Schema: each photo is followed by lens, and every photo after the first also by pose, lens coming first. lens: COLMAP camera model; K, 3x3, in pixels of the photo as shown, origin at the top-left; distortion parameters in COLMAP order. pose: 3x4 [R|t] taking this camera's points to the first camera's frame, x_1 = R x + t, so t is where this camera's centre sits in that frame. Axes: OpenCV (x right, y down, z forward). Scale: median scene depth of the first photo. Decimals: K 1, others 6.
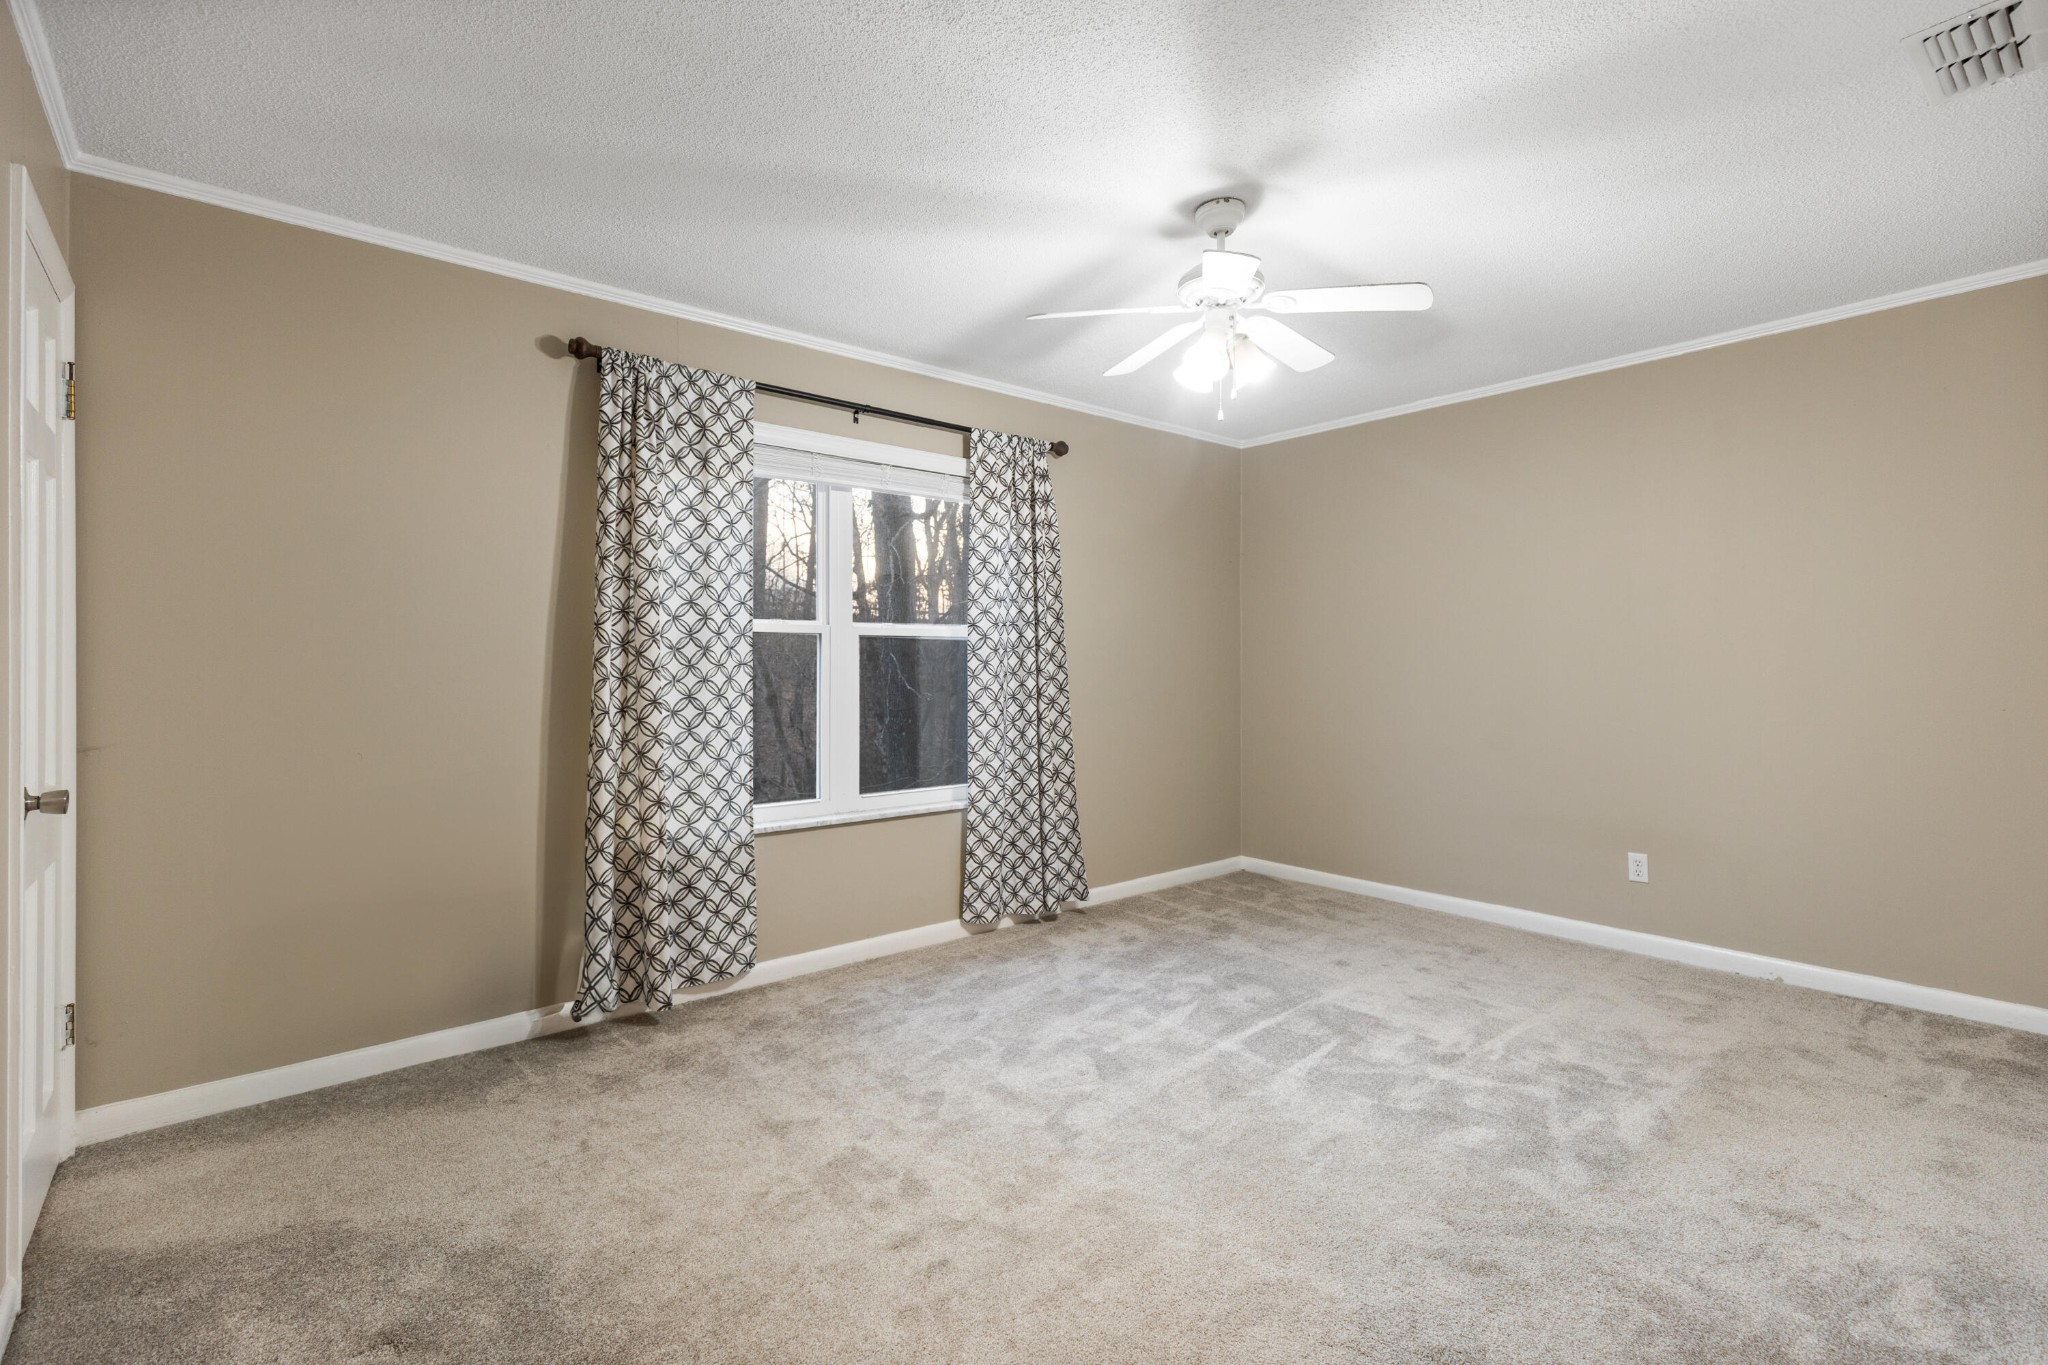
lens RADIAL K [[935.5, 0, 1024.0], [0, 935.5, 682.5], [0, 0, 1]] dist [0.002080, 0.000518]
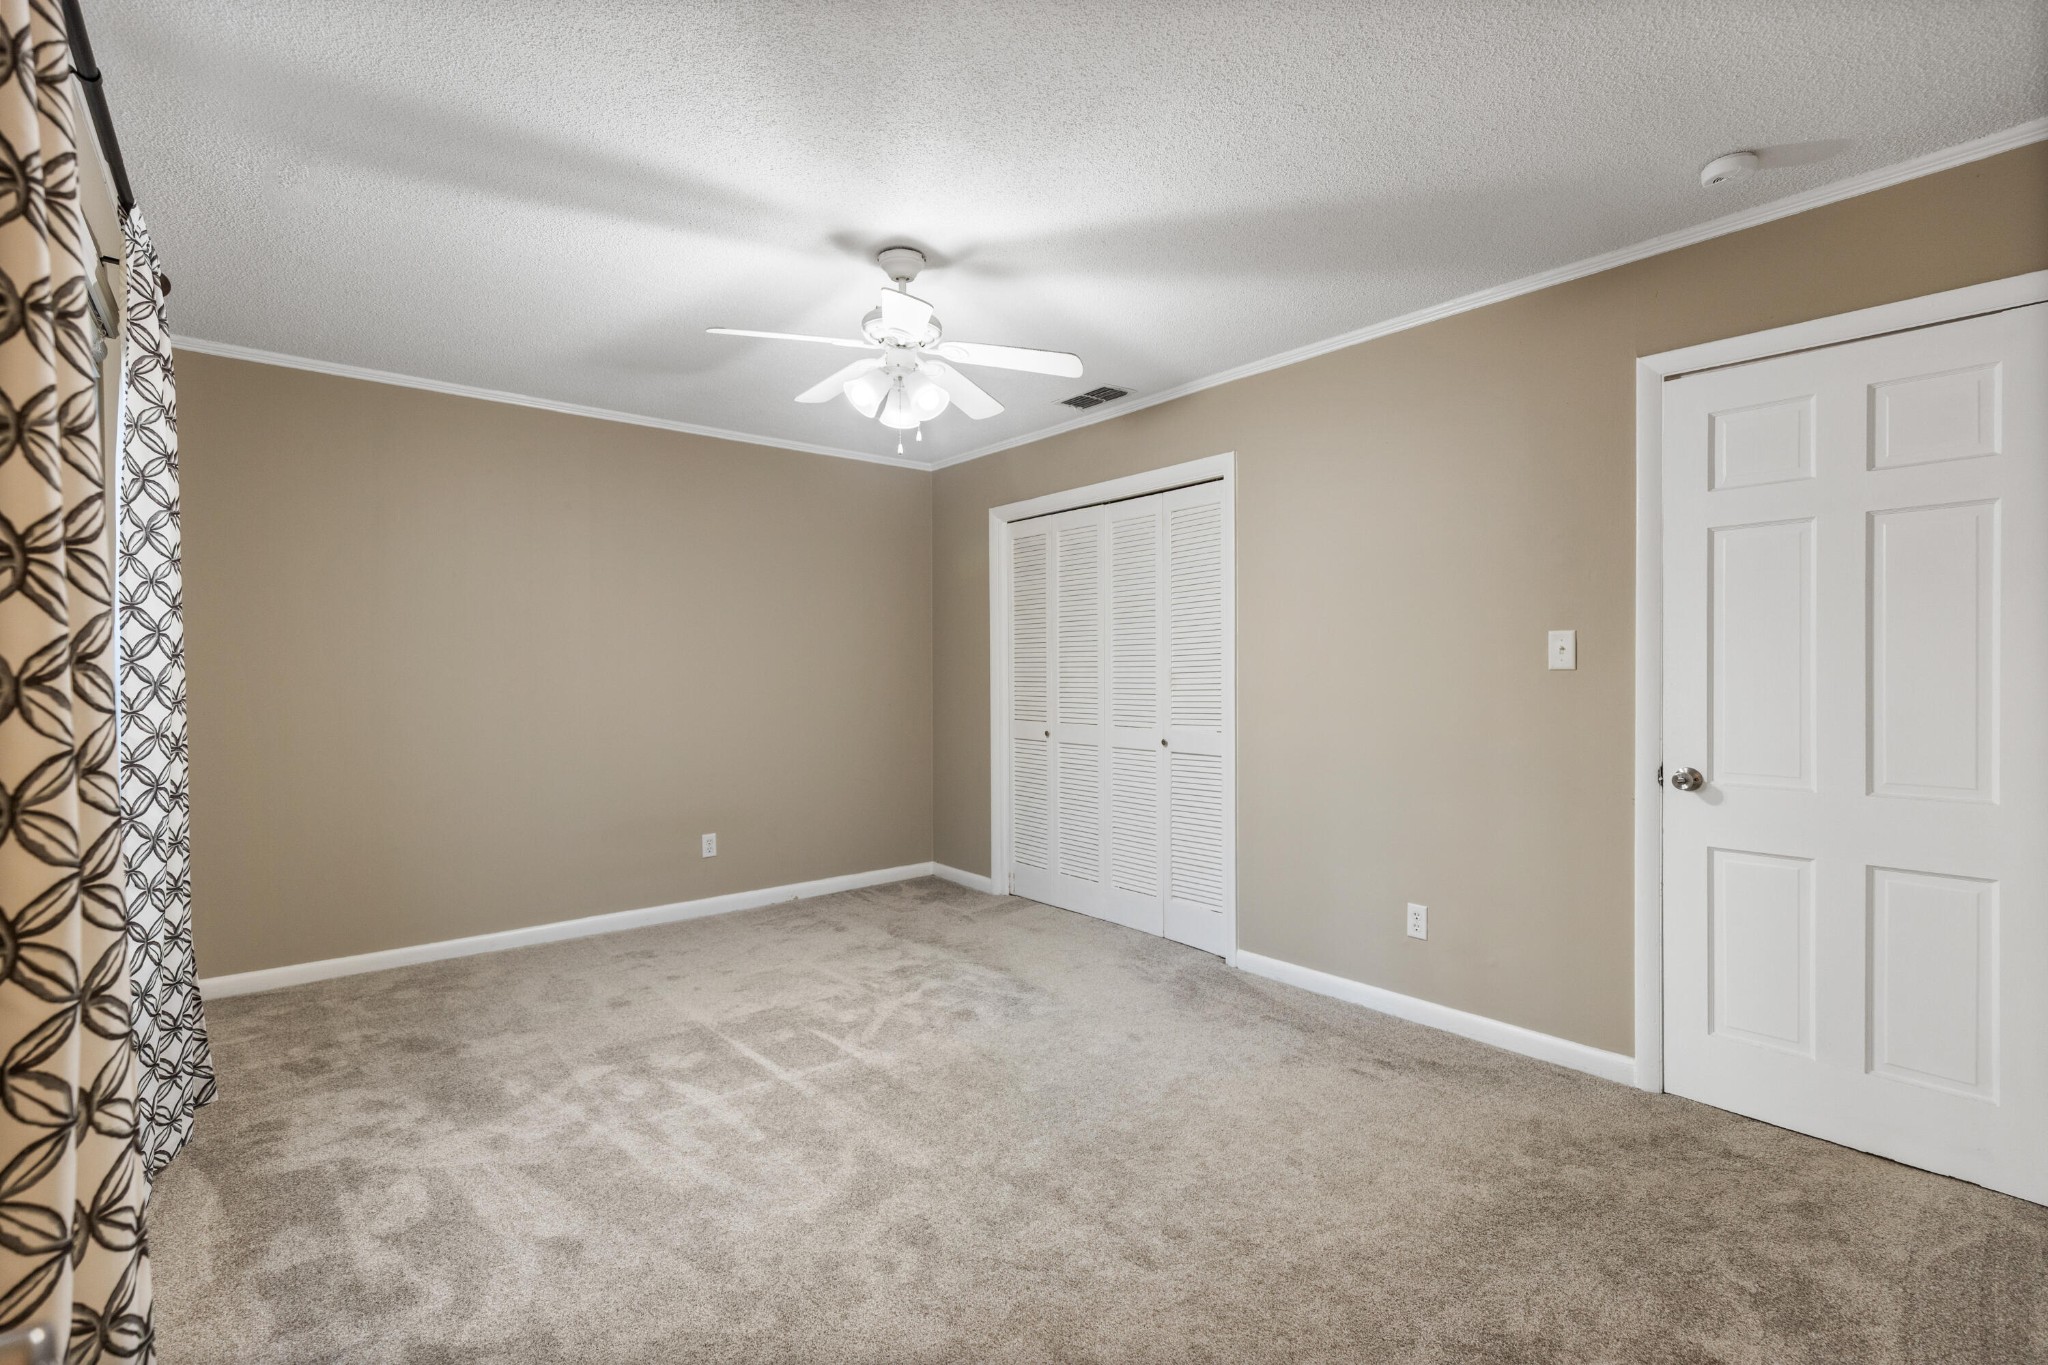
lens RADIAL K [[935.5, 0, 1024.0], [0, 935.5, 682.5], [0, 0, 1]] dist [0.002080, 0.000518]
pose [[0.009038, -0.005480, 0.999944, -0.703960], [0.029328, 0.999556, 0.005213, -0.013856], [-0.999529, 0.029280, 0.009195, 0.698982]]
